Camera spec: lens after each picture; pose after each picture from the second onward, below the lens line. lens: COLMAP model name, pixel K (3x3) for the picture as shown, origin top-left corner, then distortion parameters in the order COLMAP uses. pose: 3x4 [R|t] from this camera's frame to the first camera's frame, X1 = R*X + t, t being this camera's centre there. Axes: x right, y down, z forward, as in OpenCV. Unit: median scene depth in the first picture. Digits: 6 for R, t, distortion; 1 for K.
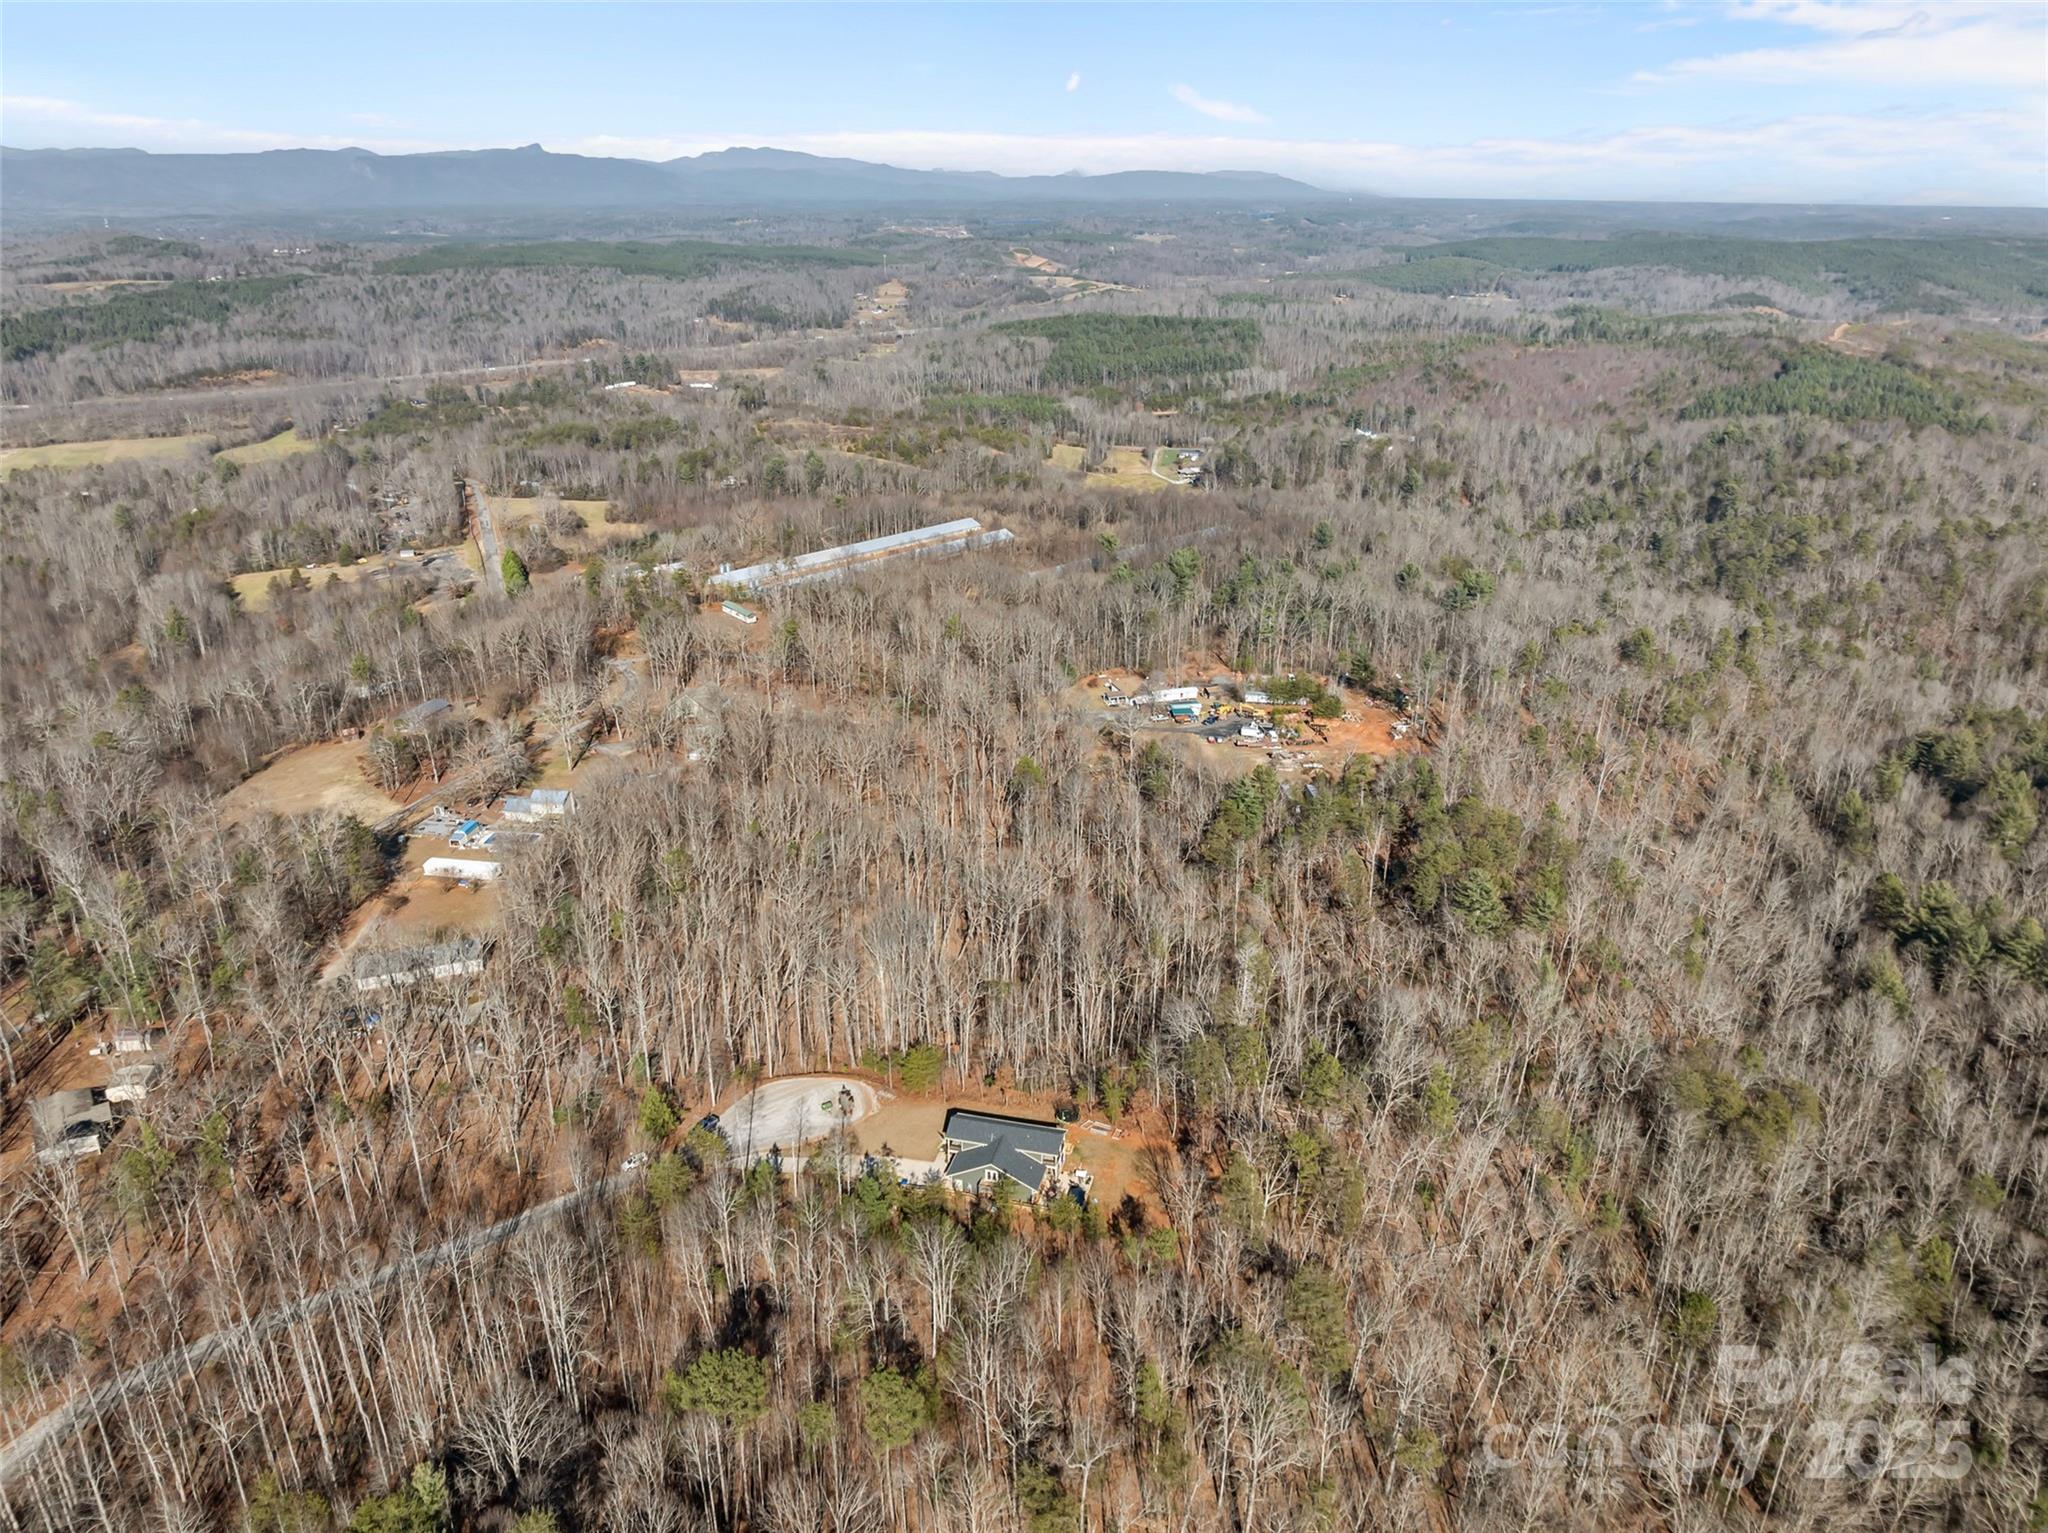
lens RADIAL K [[1443.8, 0, 1024.0], [0, 1443.8, 766.5], [0, 0, 1]] dist [-0.041000, 0.007197]
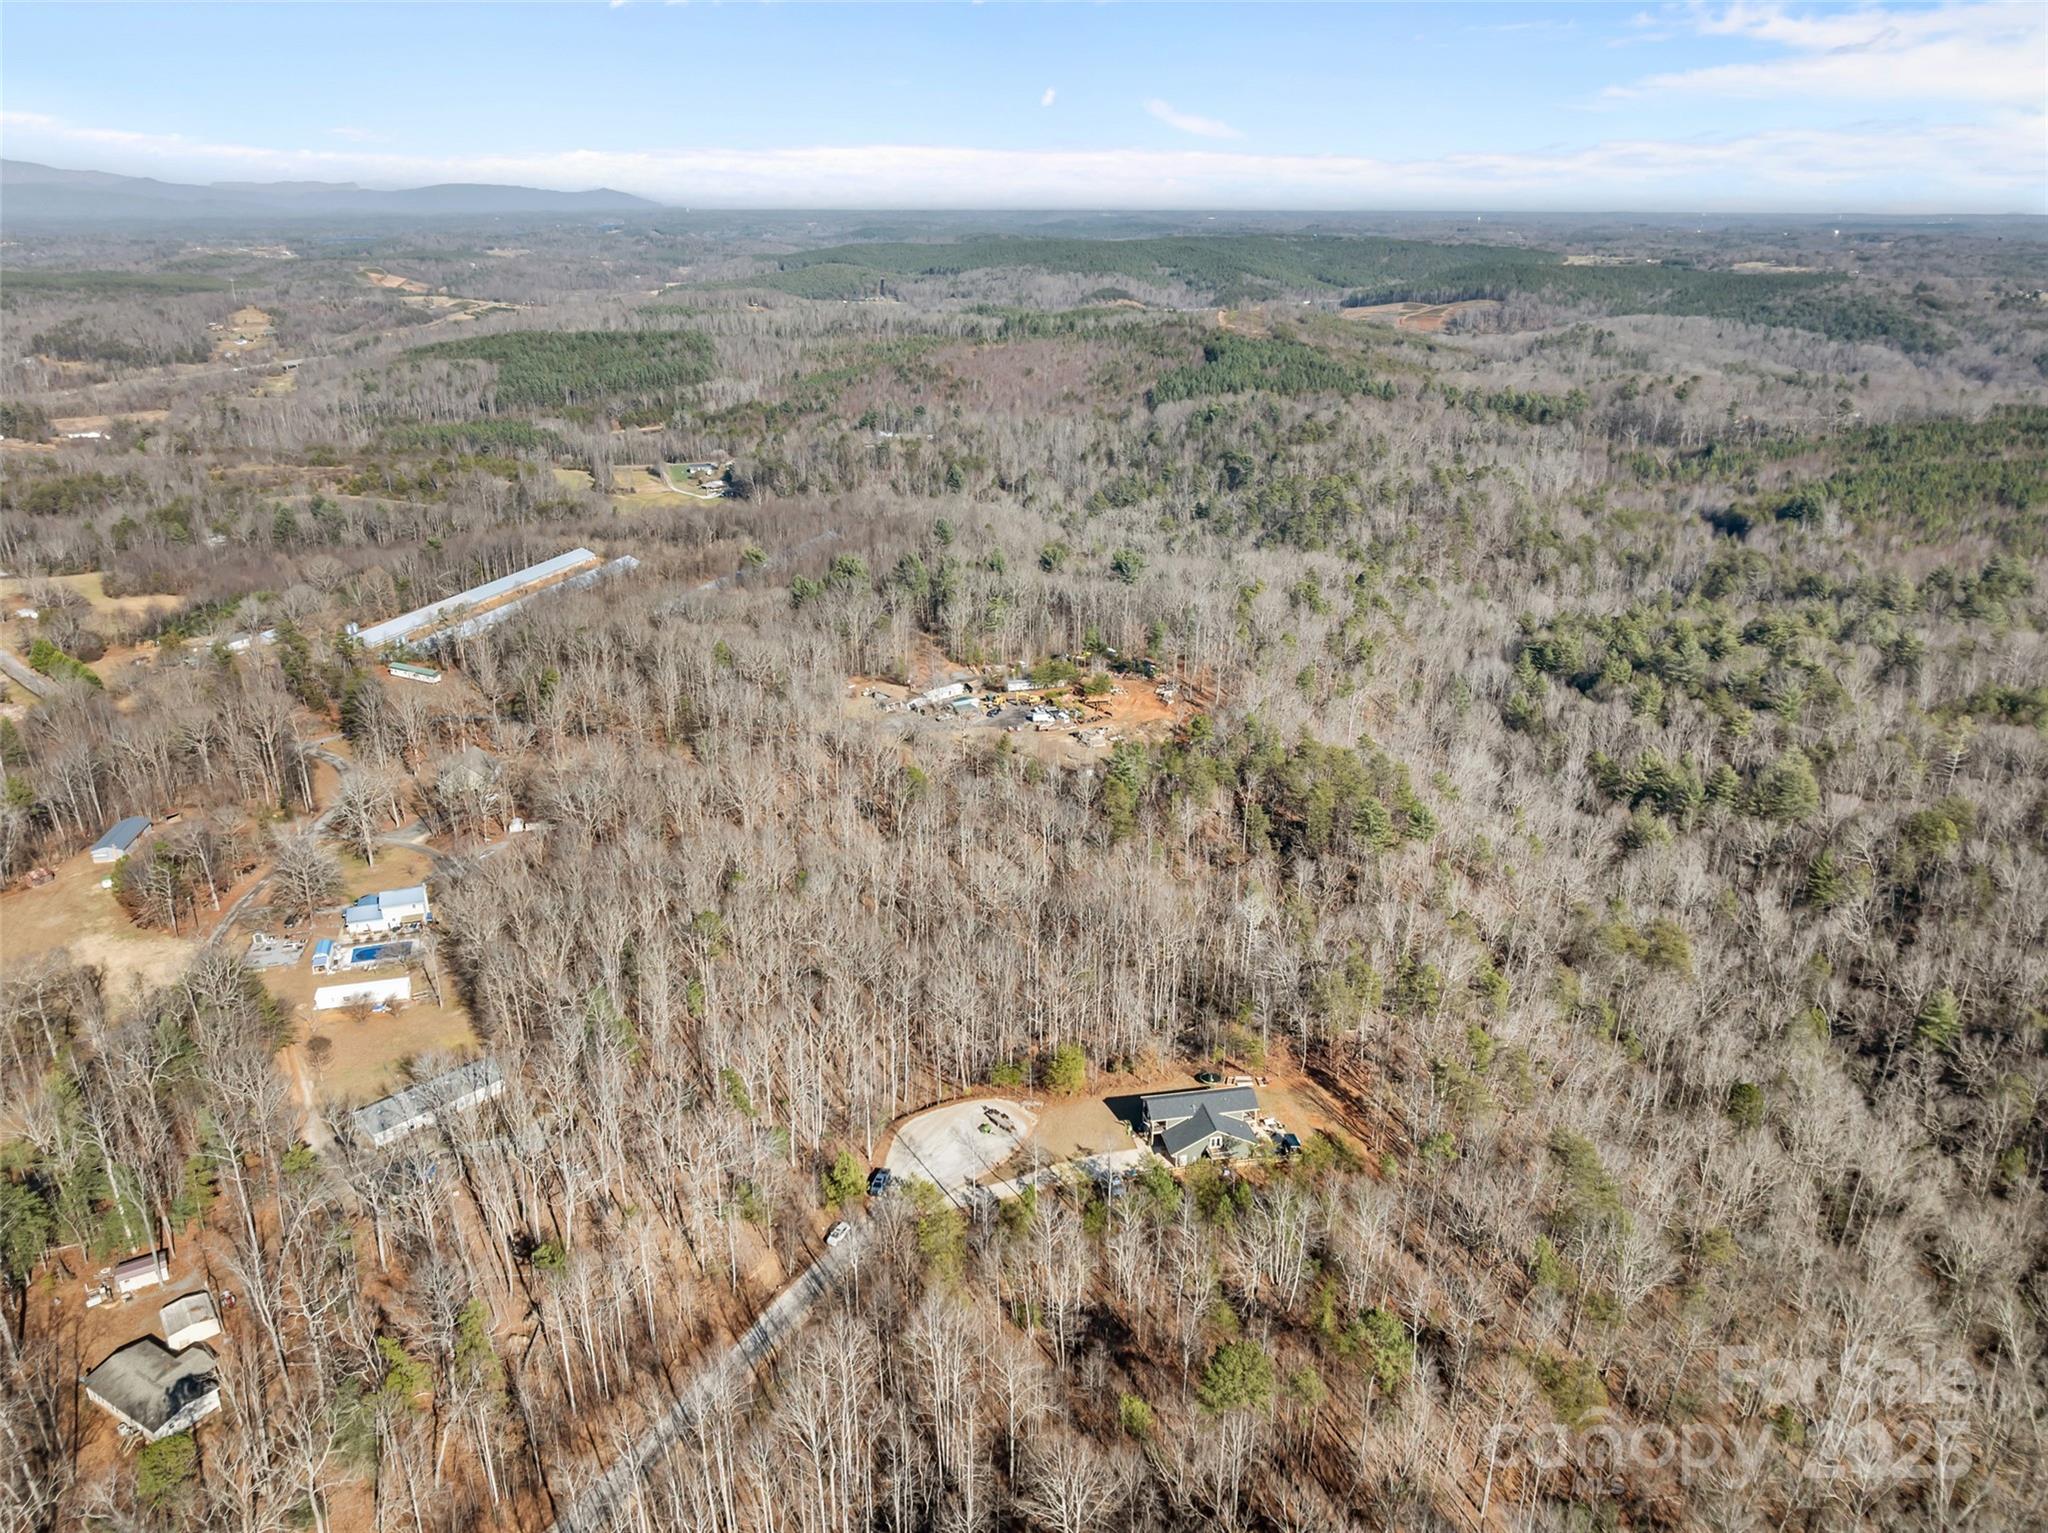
lens RADIAL K [[1443.8, 0, 1024.0], [0, 1443.8, 766.5], [0, 0, 1]] dist [-0.041000, 0.007197]
pose [[0.907428, -0.153321, 0.391239, -0.161215], [0.155791, 0.987457, 0.025633, -0.010278], [-0.390262, 0.037691, 0.919932, 0.027132]]
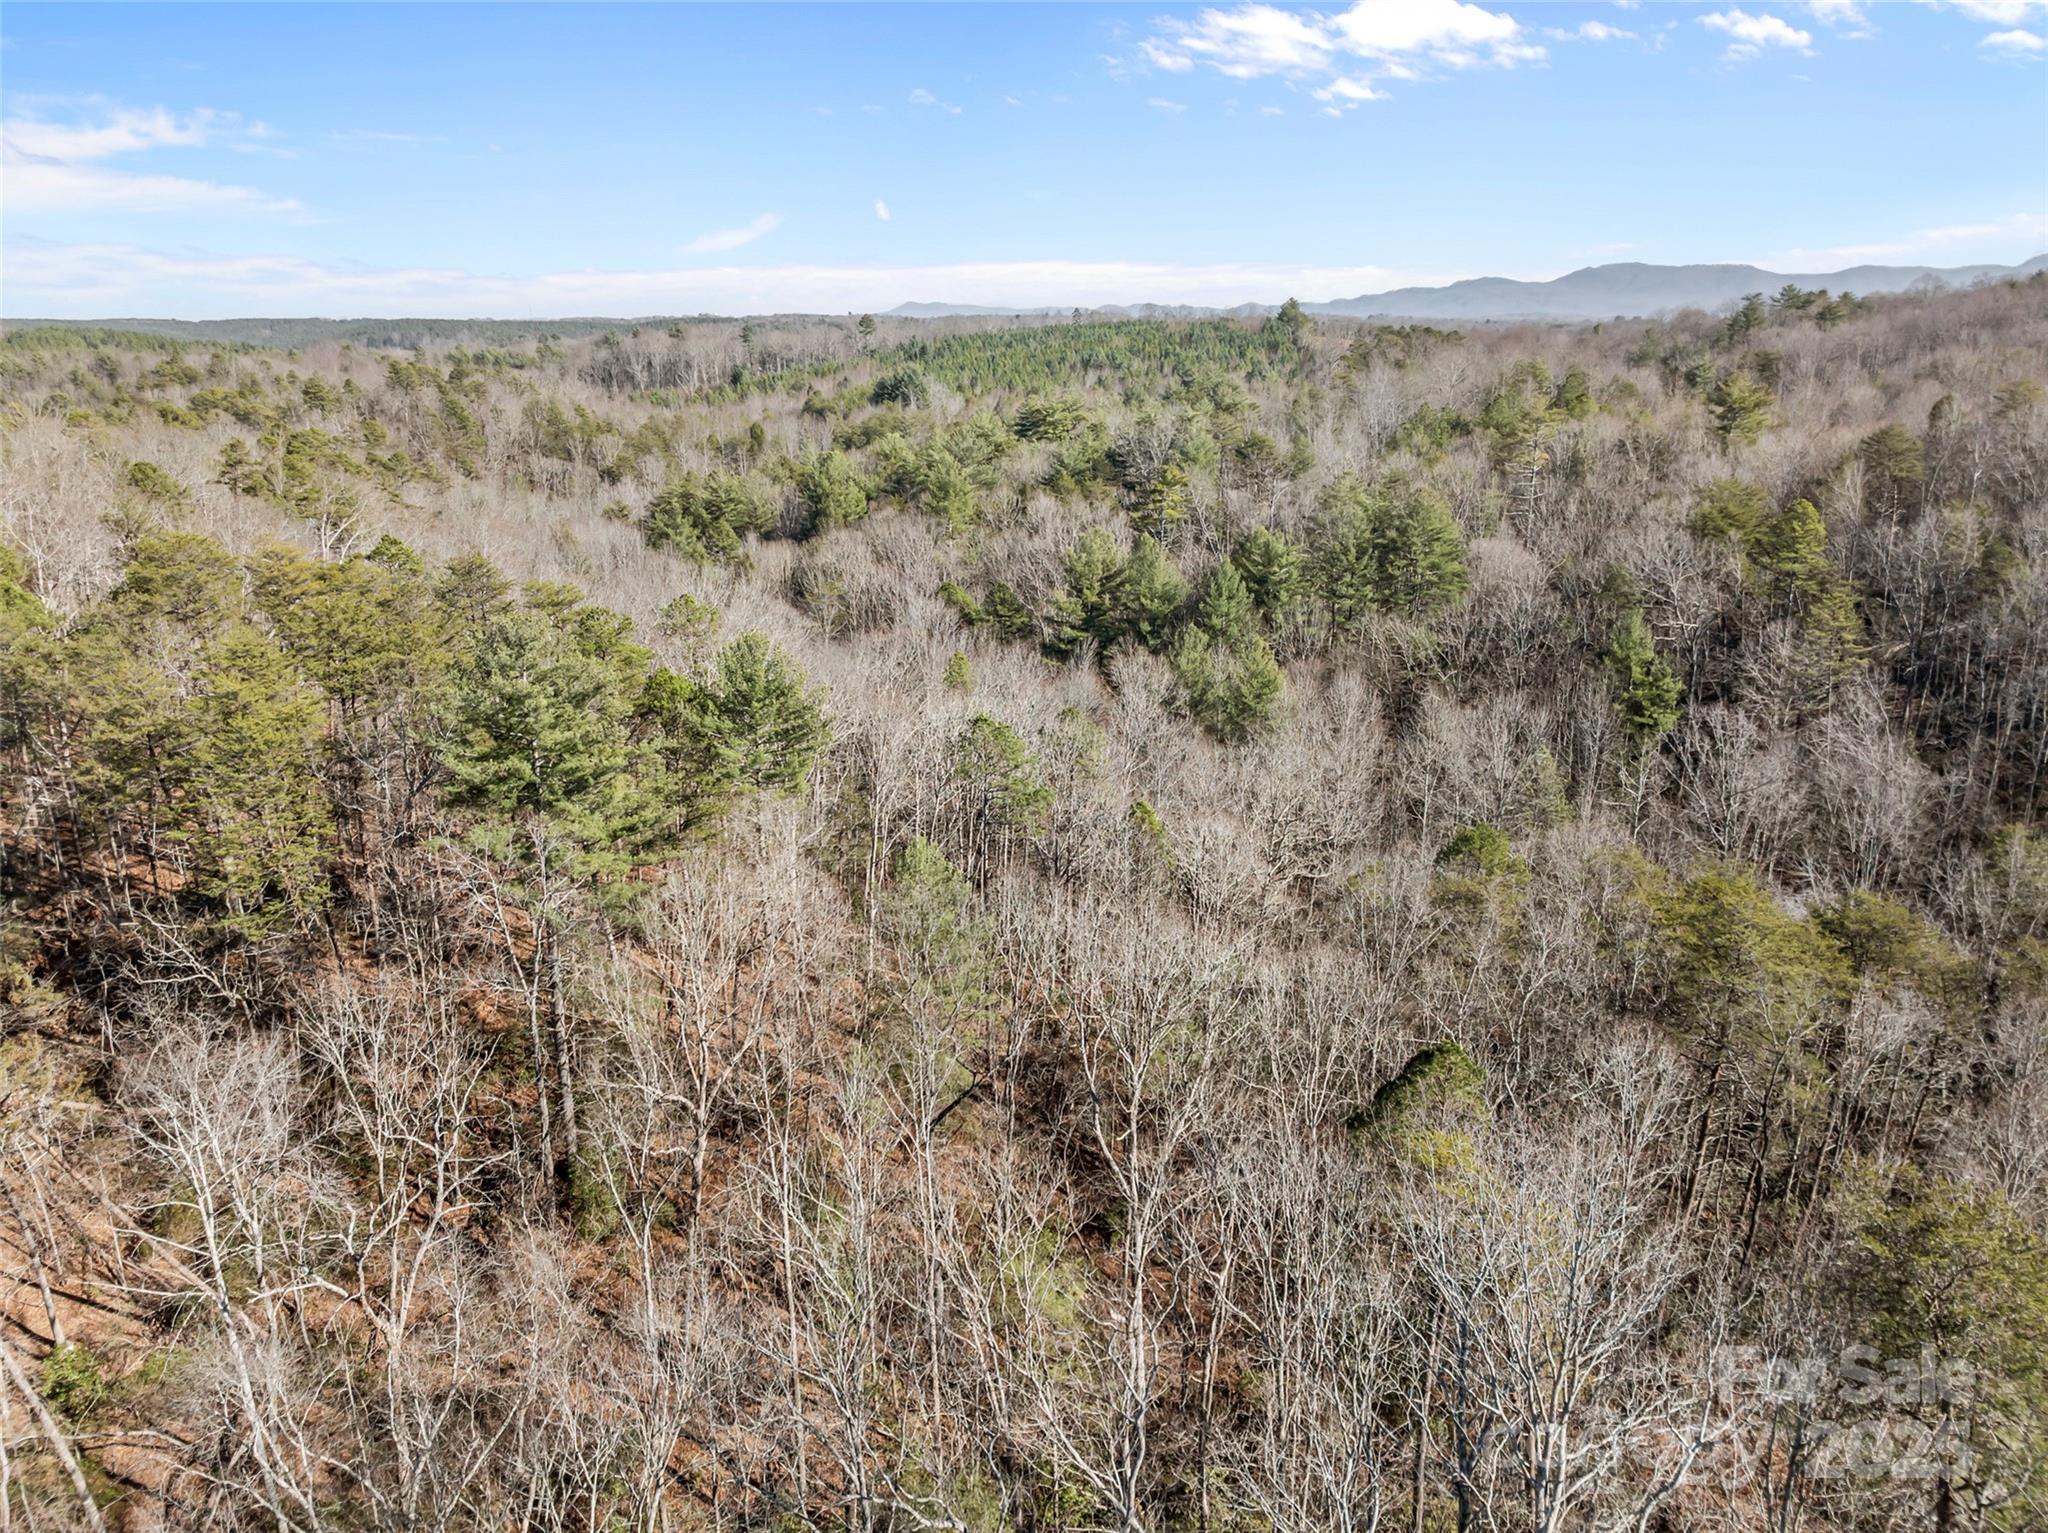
lens RADIAL K [[1443.8, 0, 1024.0], [0, 1443.8, 766.5], [0, 0, 1]] dist [-0.041000, 0.007197]
pose [[0.419470, -0.272441, 0.865922, 0.066677], [0.343814, 0.930517, 0.126213, 0.039701], [-0.840141, 0.244773, 0.483993, 0.362009]]
